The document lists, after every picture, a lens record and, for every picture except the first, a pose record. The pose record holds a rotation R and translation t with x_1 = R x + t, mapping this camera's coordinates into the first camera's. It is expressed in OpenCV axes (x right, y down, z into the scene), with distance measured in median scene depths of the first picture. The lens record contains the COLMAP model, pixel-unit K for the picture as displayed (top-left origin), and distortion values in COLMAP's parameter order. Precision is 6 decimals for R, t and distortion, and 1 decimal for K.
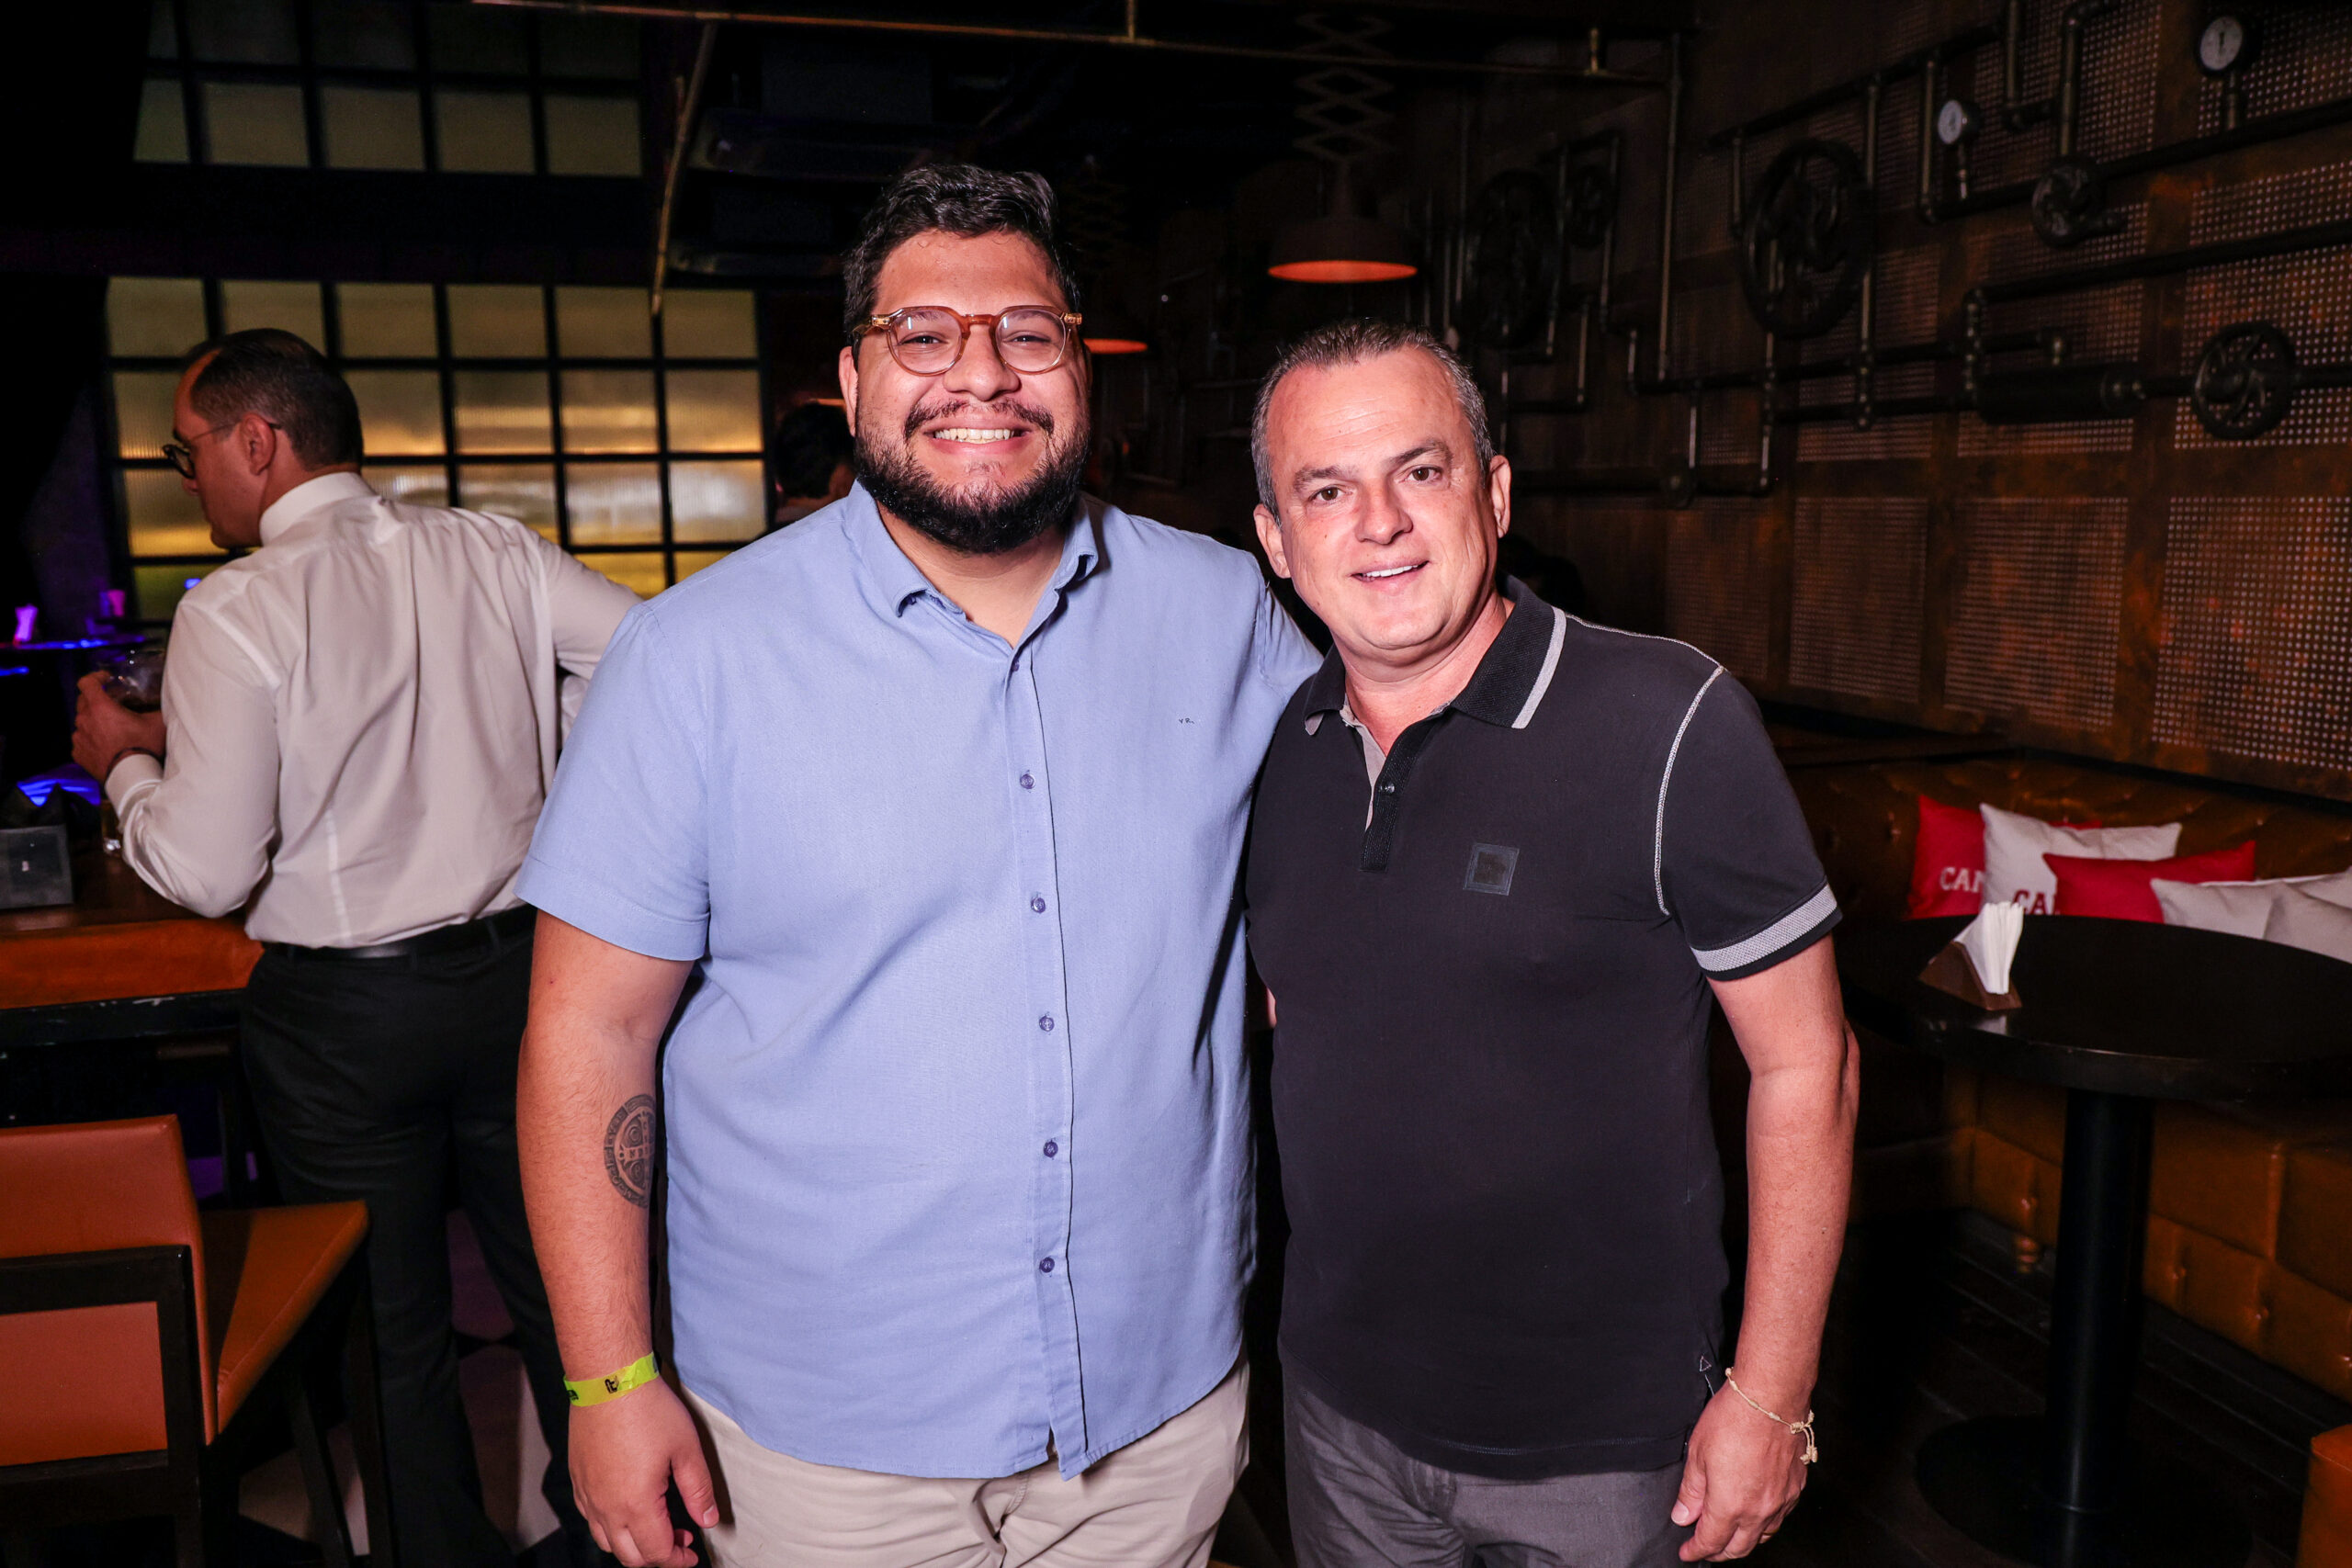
lens RADIAL K [[1742.2, 0, 1187.7], [0, 1742.2, 784.8], [0, 0, 1]] dist [-0.093965, 0.096185]
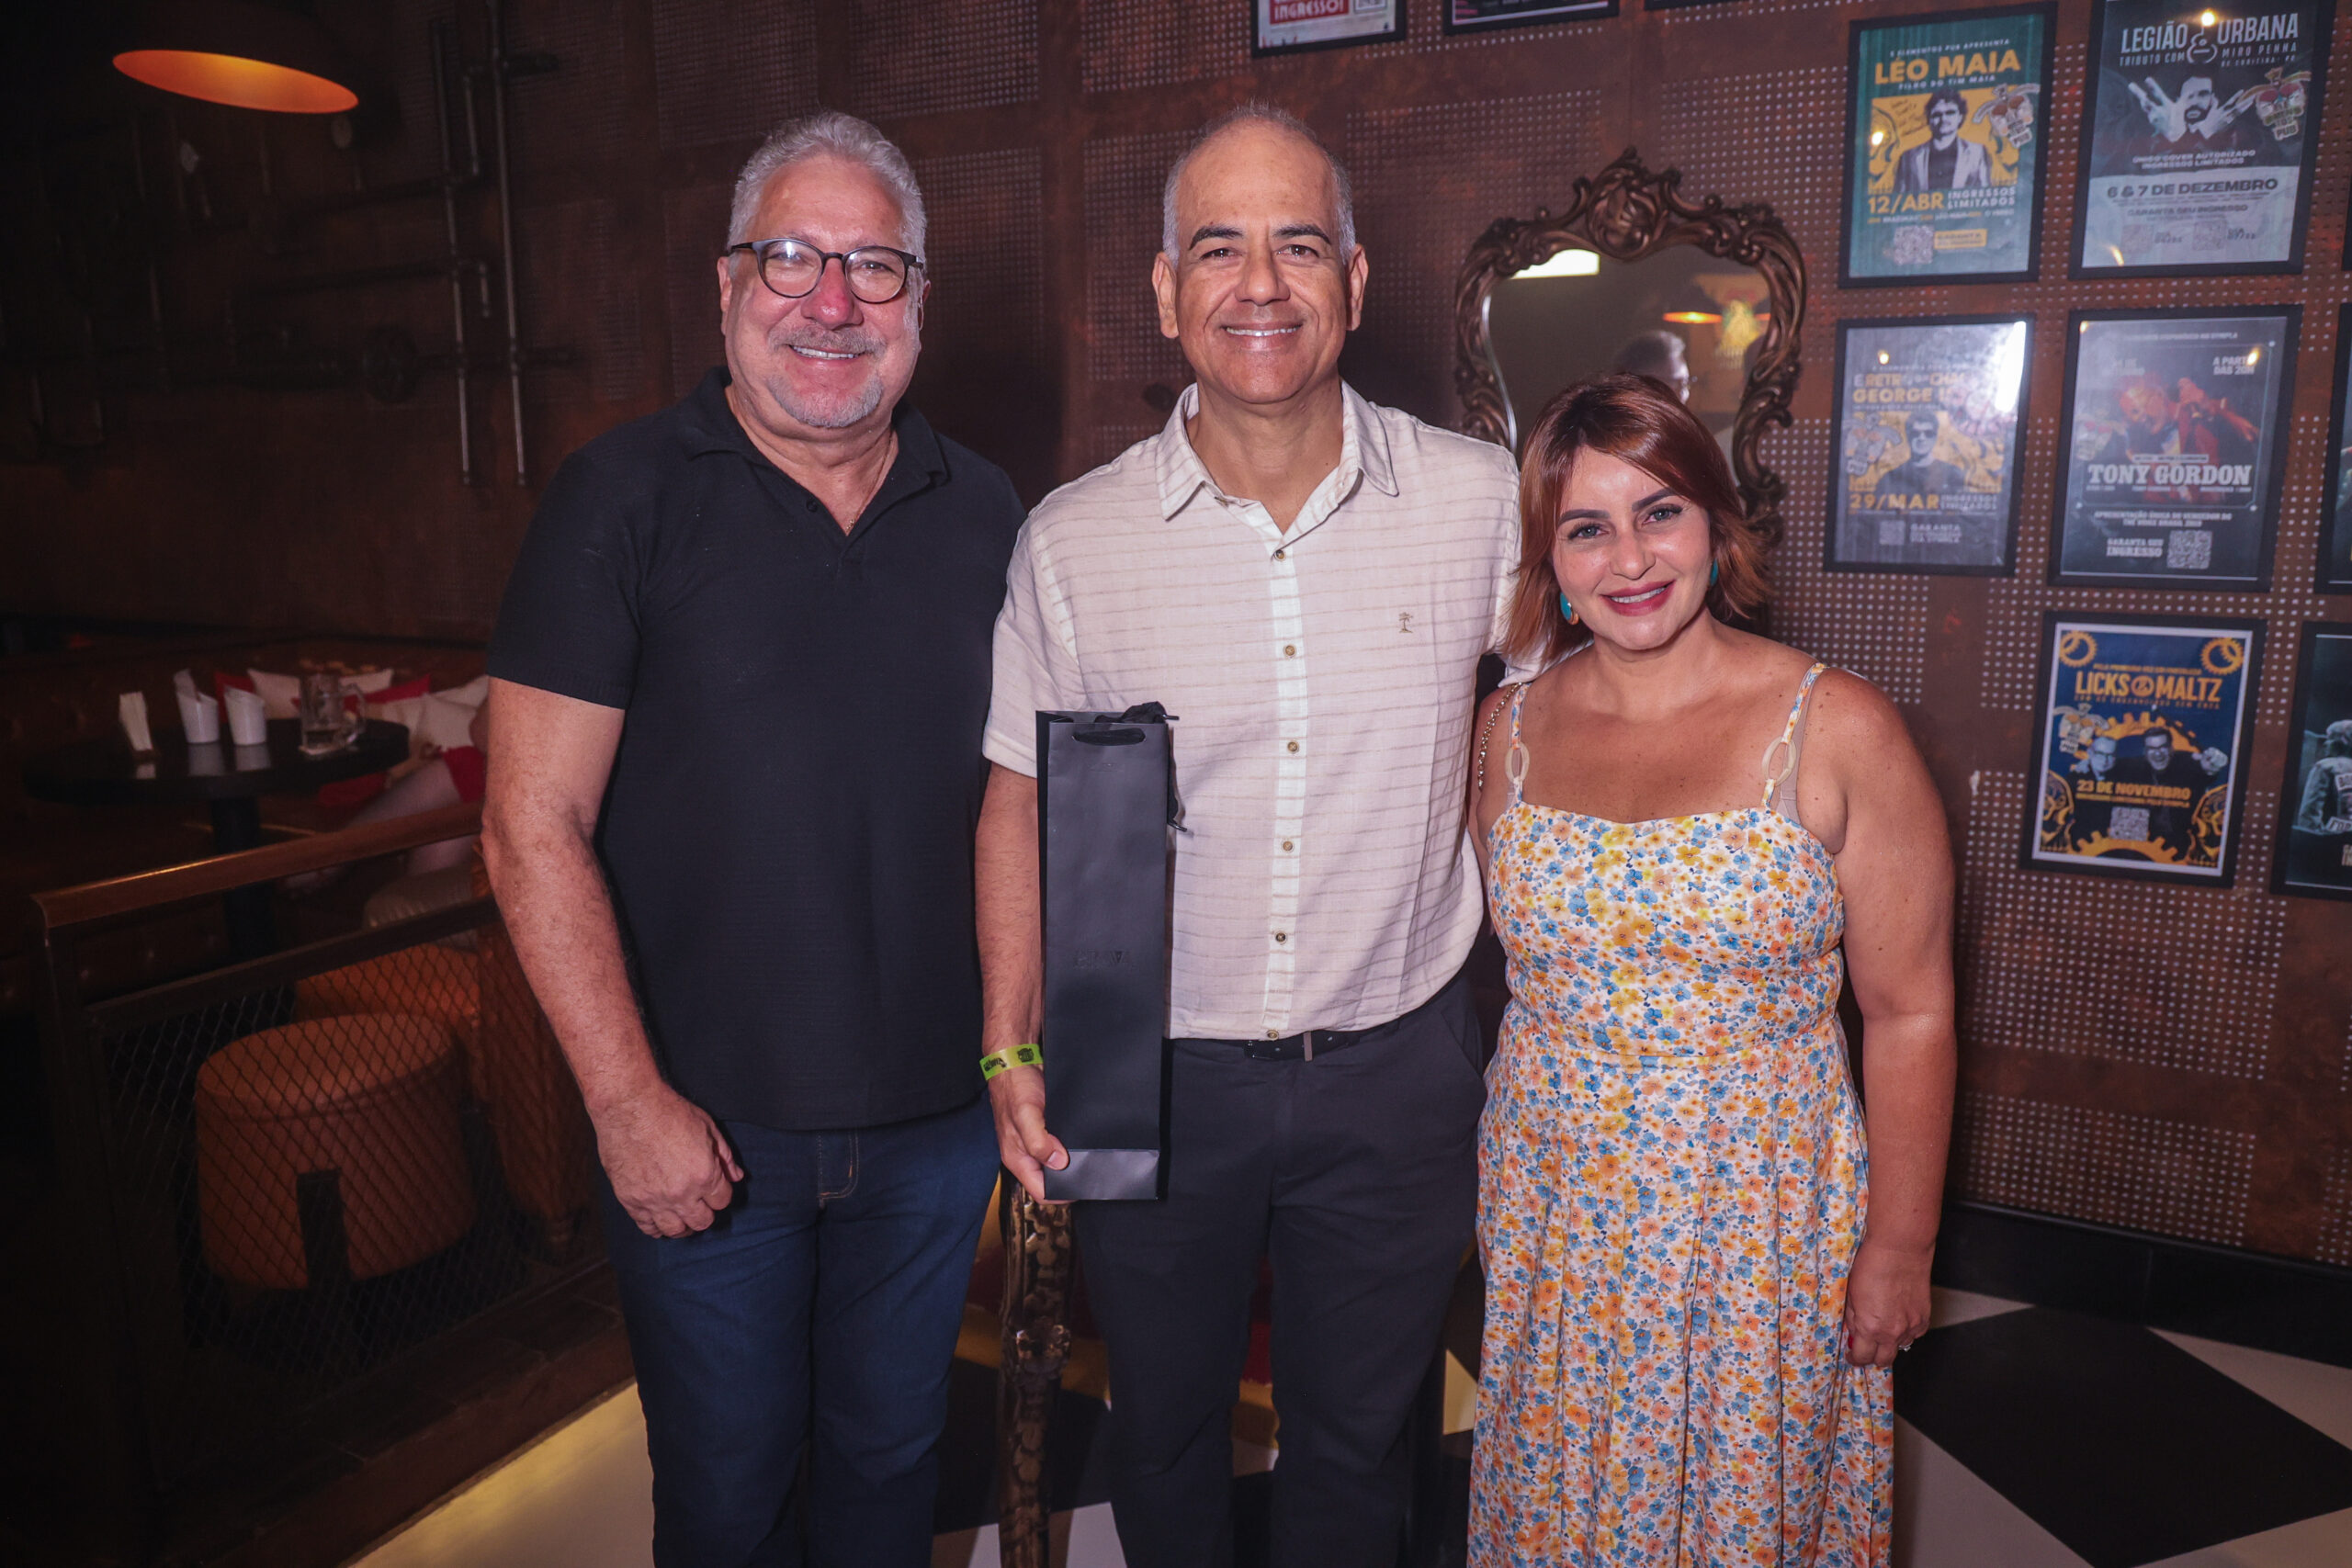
lens RADIAL K [[1626.8, 0, 1201.9], [0, 1626.8, 768.7], [0, 0, 1]] dist [-0.091046, 0.057701]
pose [[0.703517, -0.128783, 0.698913, 0.077841], [0.116373, 0.991045, 0.065472, 0.069762], [-0.701086, 0.035274, 0.712204, -0.314168]]
